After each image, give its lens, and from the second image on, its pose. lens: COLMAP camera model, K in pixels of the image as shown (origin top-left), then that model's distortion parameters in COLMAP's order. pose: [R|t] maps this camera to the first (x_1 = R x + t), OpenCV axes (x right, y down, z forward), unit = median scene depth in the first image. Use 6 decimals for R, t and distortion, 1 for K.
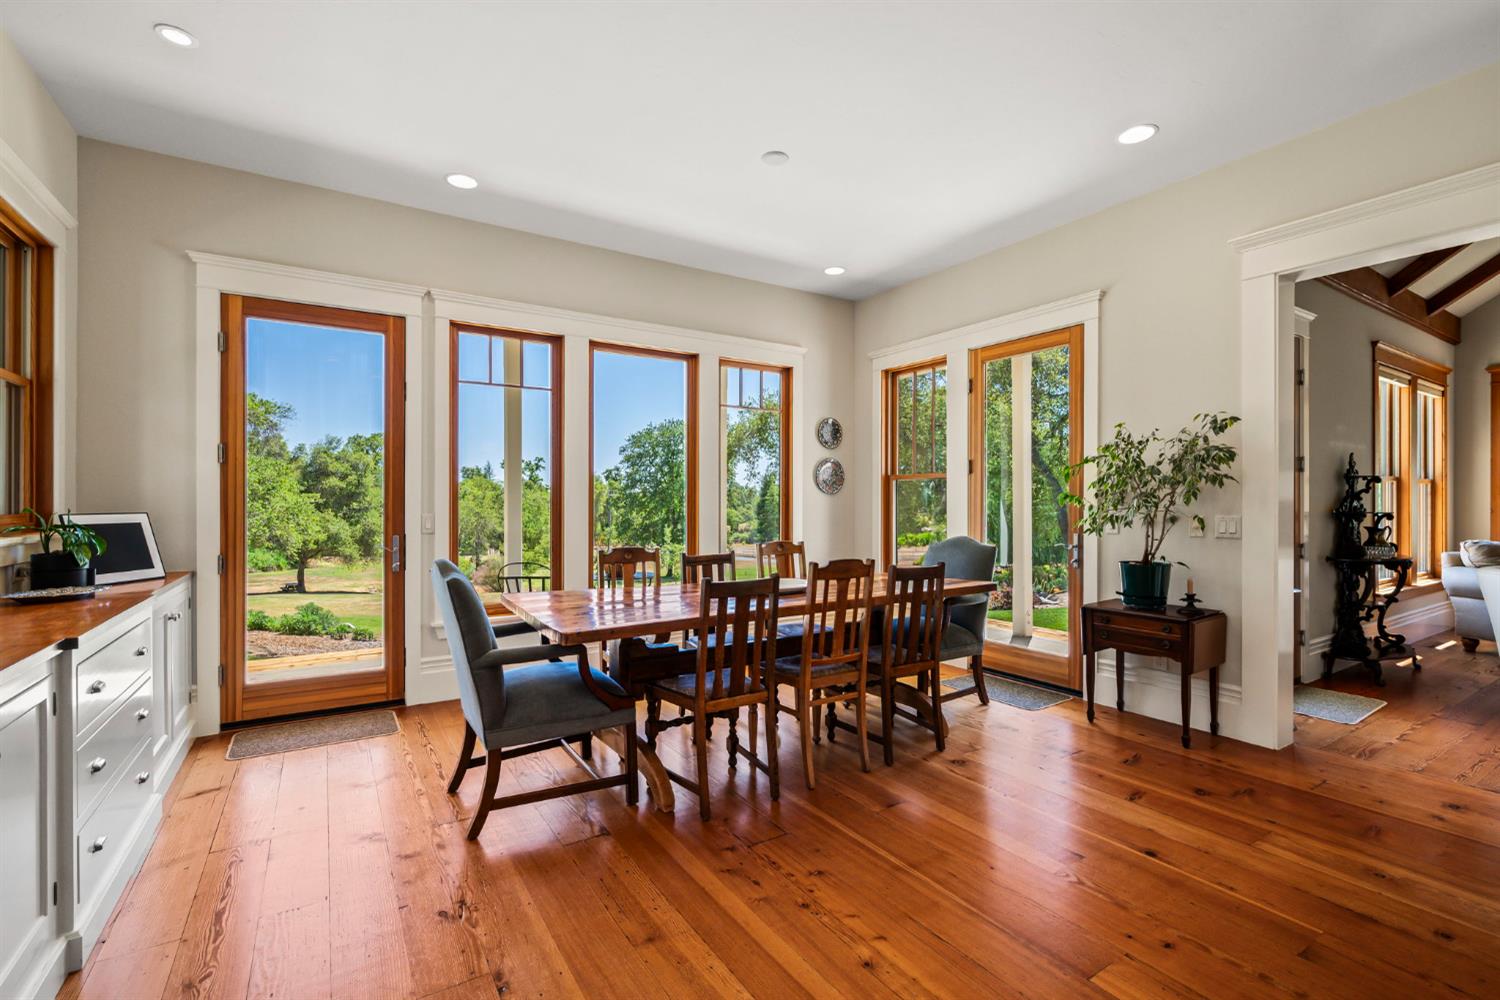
lens RADIAL K [[671.3, 0, 753.1], [0, 671.3, 505.2], [0, 0, 1]] dist [0.000678, -0.000556]
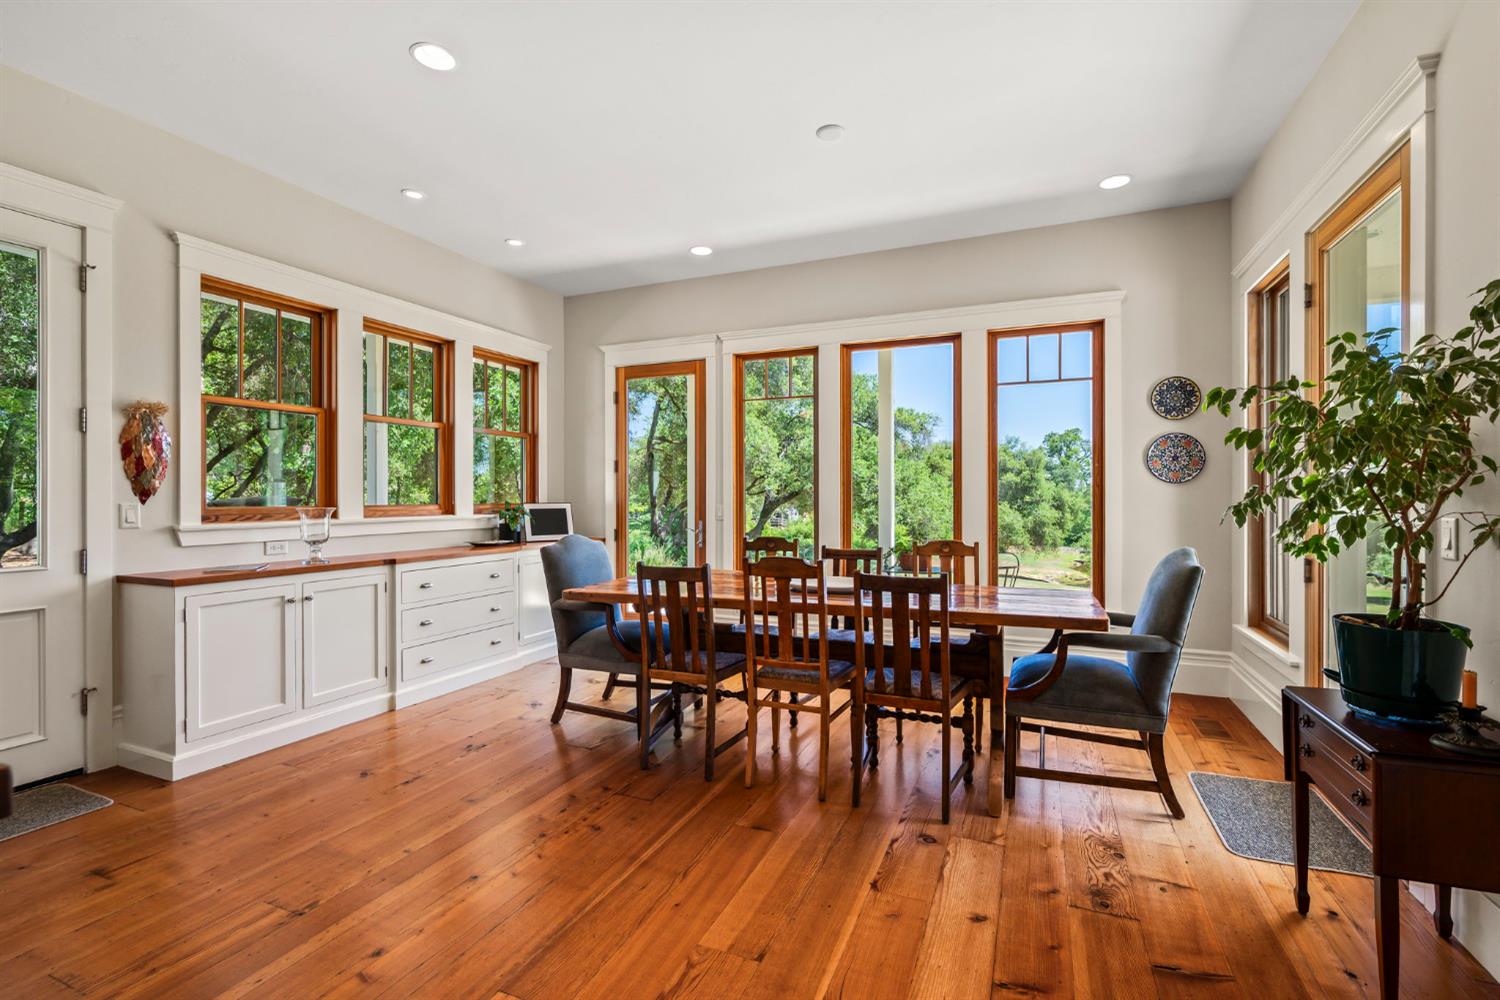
lens RADIAL K [[667.6, 0, 755.7], [0, 667.6, 499.3], [0, 0, 1]] dist [-0.000019, 0.000037]
pose [[0.562954, 0.001125, -0.826487, 0.653707], [0.000278, 0.999999, 0.001551, -0.000703], [0.826488, -0.001102, 0.562953, 0.333178]]
